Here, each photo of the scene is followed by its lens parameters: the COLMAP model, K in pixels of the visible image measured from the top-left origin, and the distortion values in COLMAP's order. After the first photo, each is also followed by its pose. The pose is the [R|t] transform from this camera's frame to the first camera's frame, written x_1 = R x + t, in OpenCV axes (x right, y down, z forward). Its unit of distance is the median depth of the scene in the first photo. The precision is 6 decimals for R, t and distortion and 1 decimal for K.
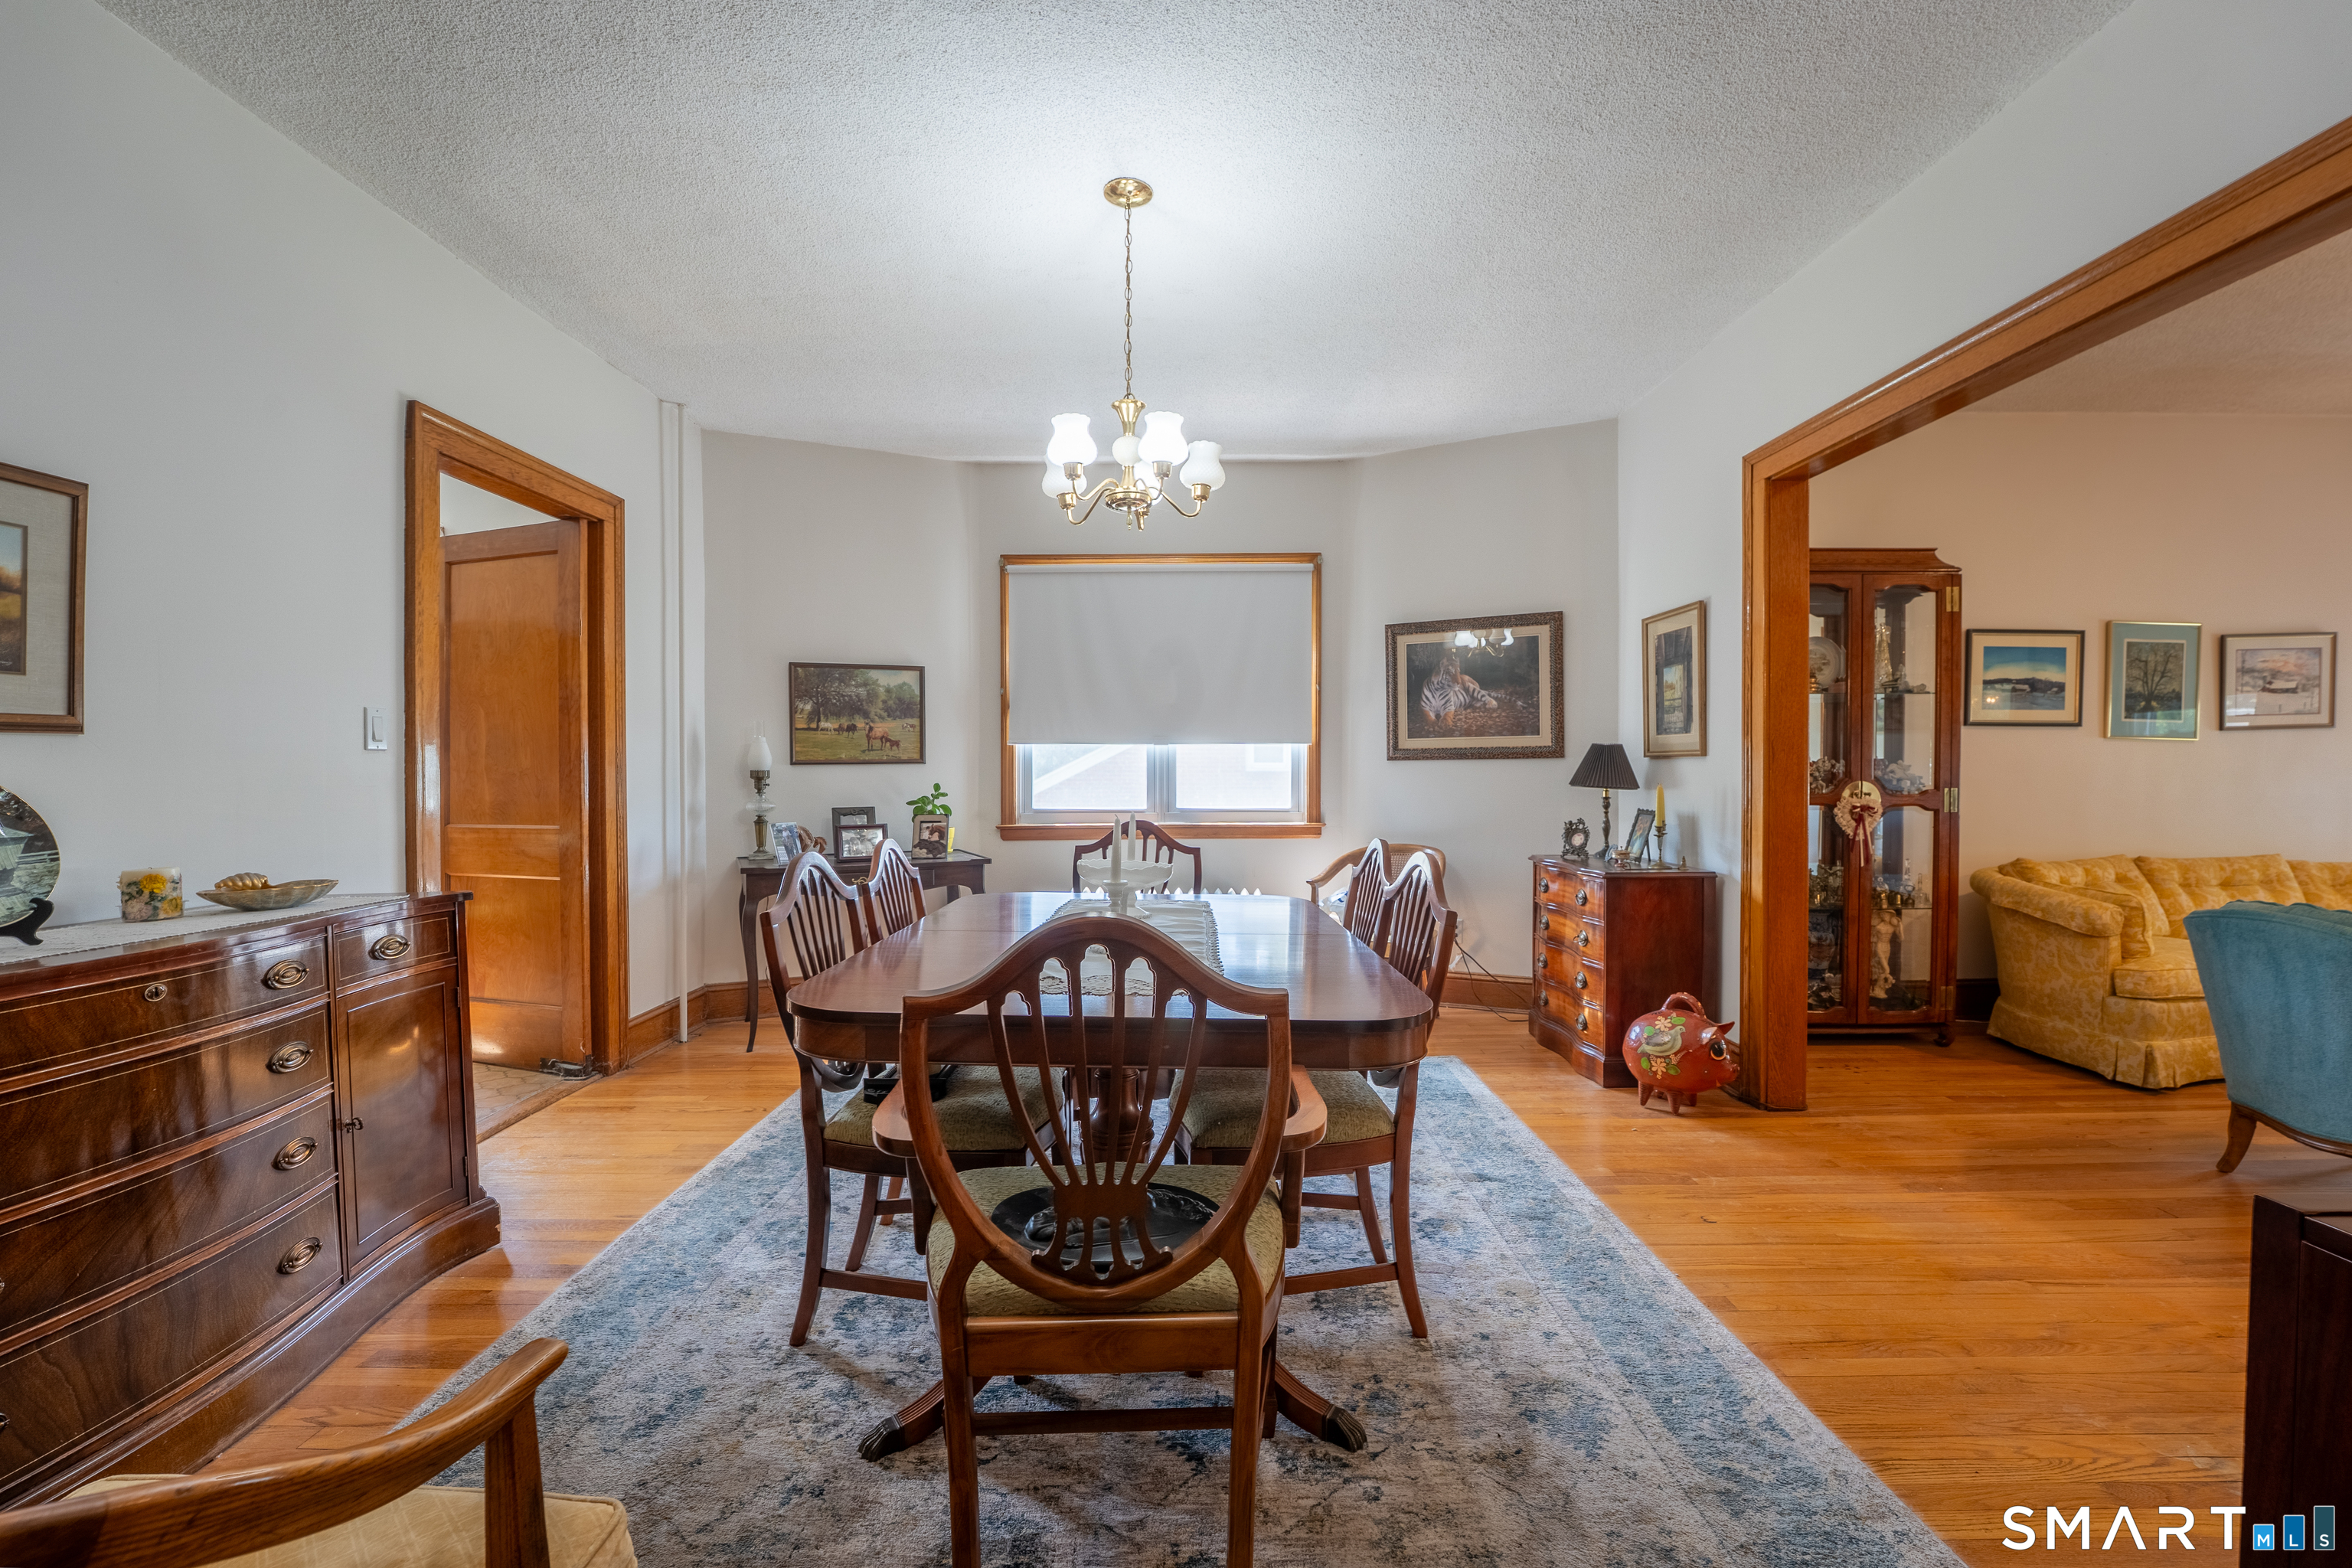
lens RADIAL K [[992.2, 0, 1176.0], [0, 992.2, 784.0], [0, 0, 1]] dist [-0.023976, 0.000313]
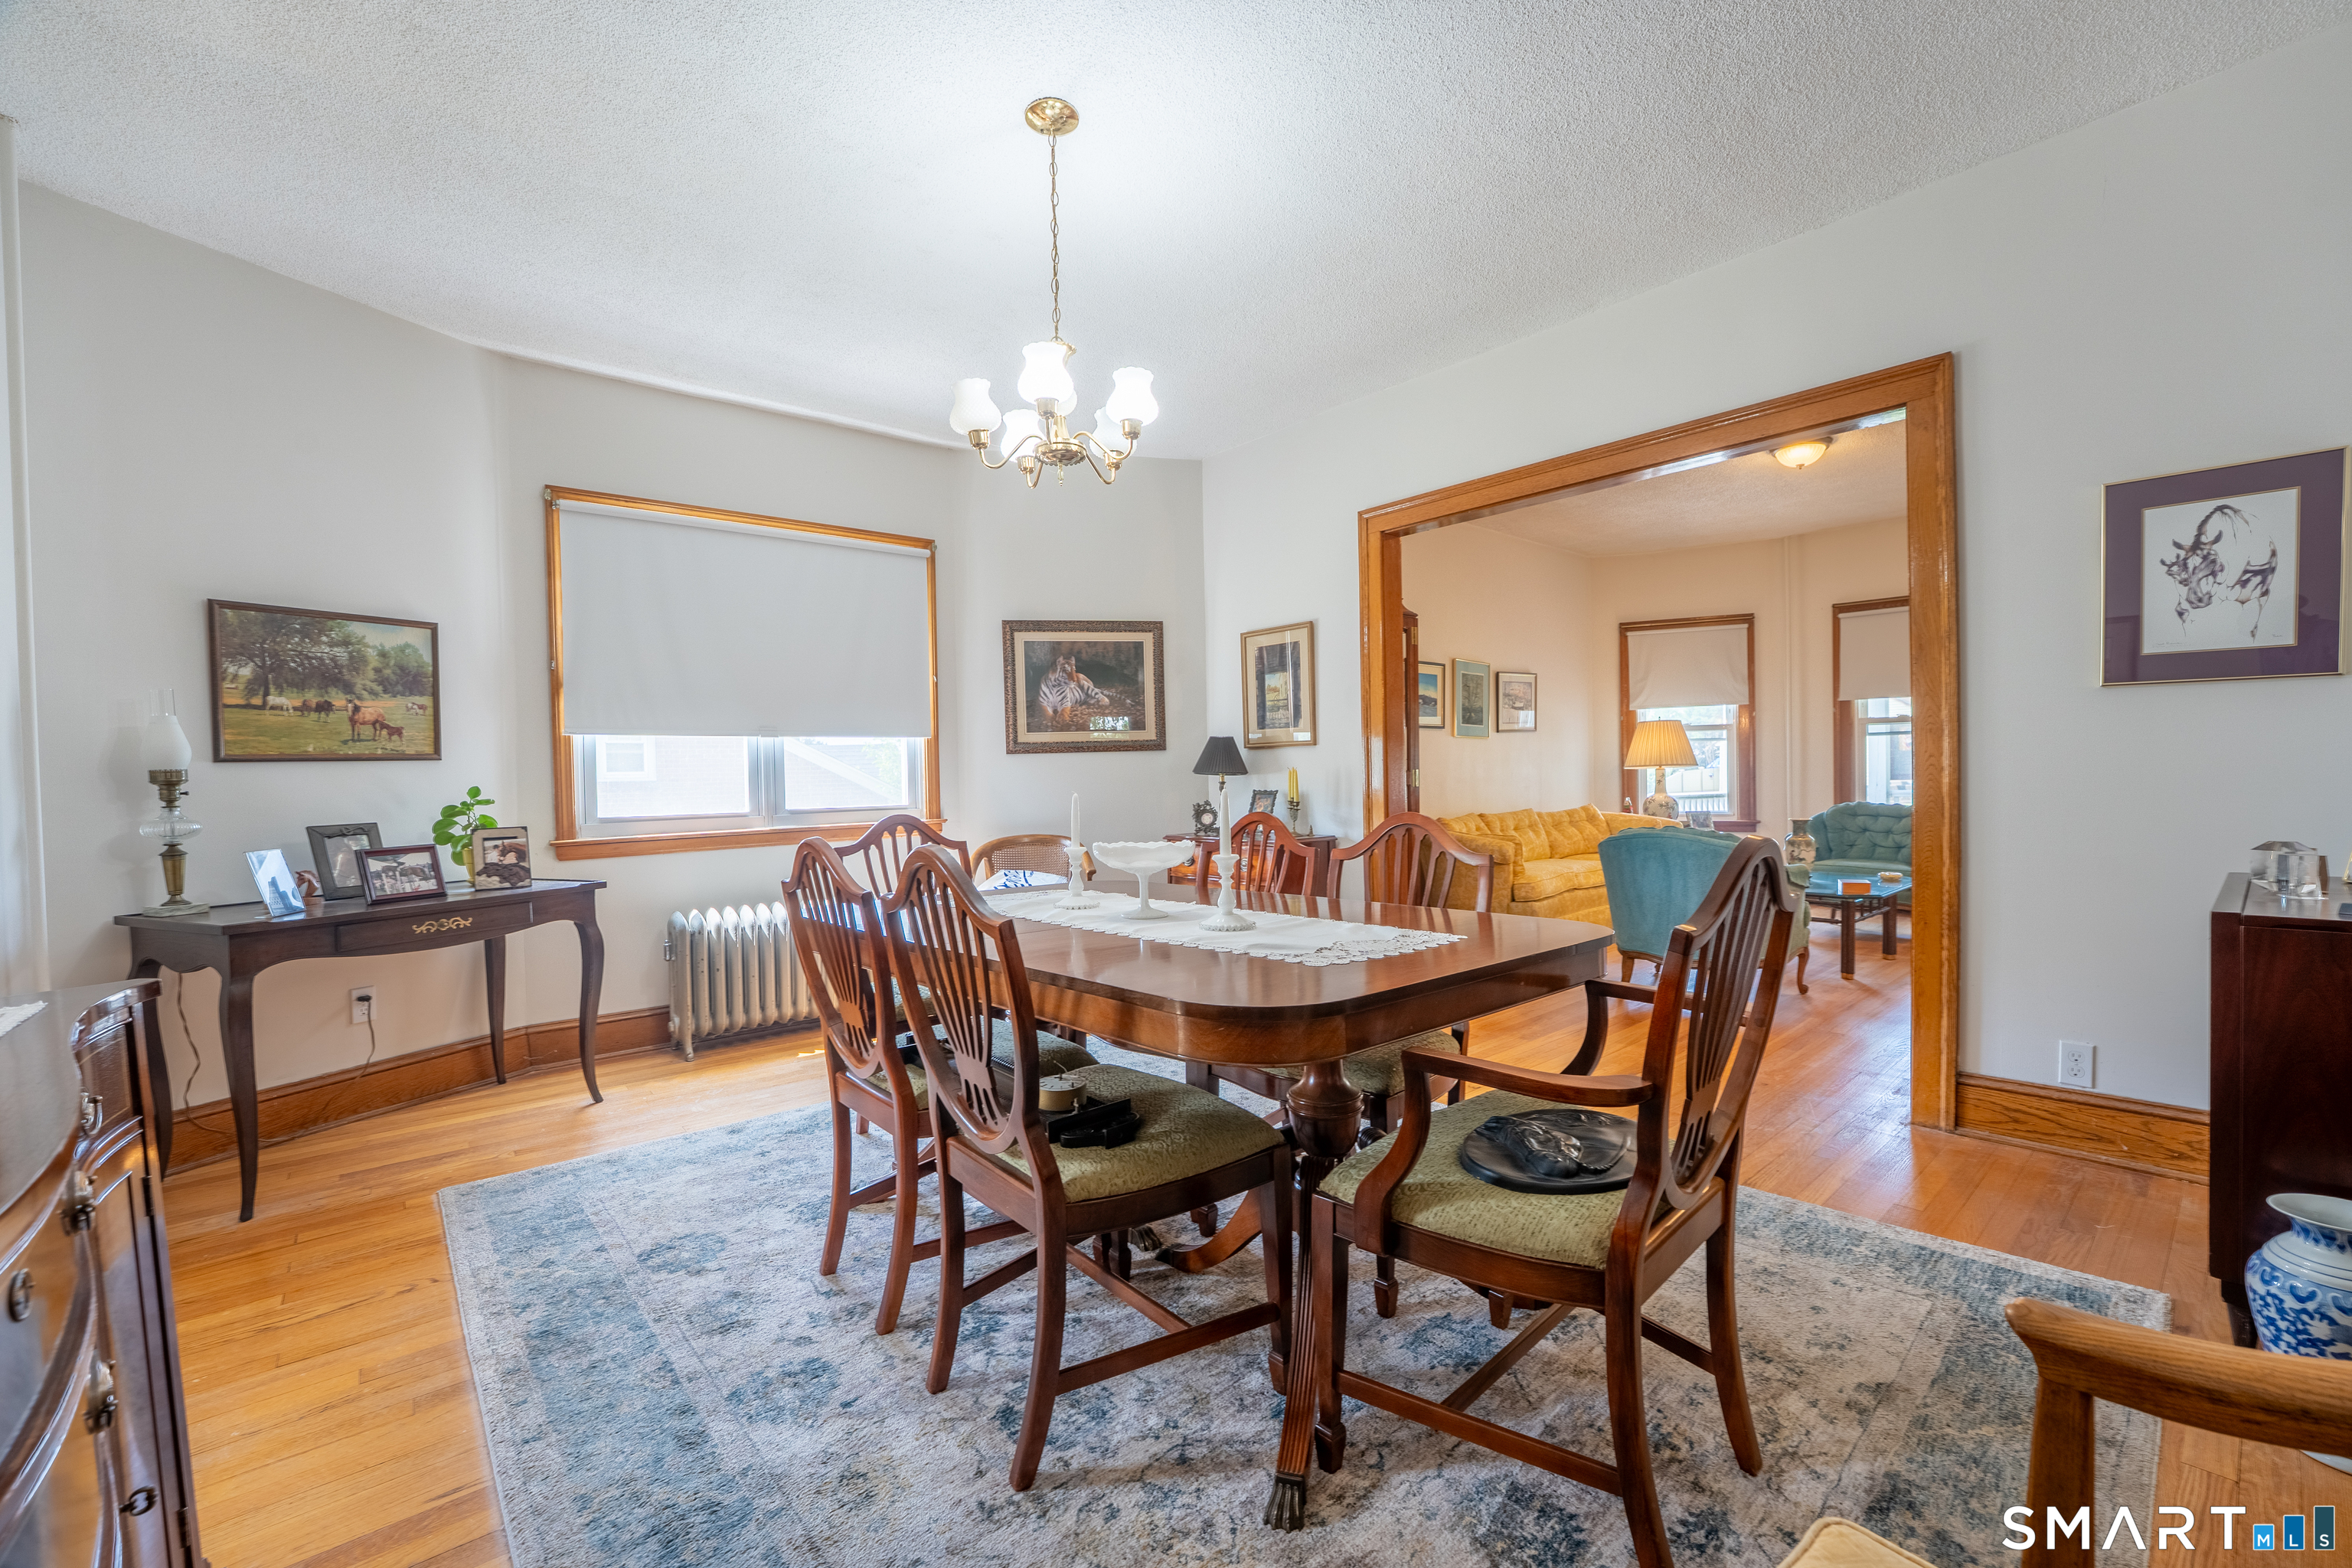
lens RADIAL K [[961.5, 0, 1173.5], [0, 961.5, 793.2], [0, 0, 1]] dist [-0.030582, 0.004700]
pose [[0.757155, -0.028241, 0.652625, -0.360711], [0.029004, 0.999533, 0.009603, 0.014180], [-0.652591, 0.011658, 0.757621, 0.171209]]
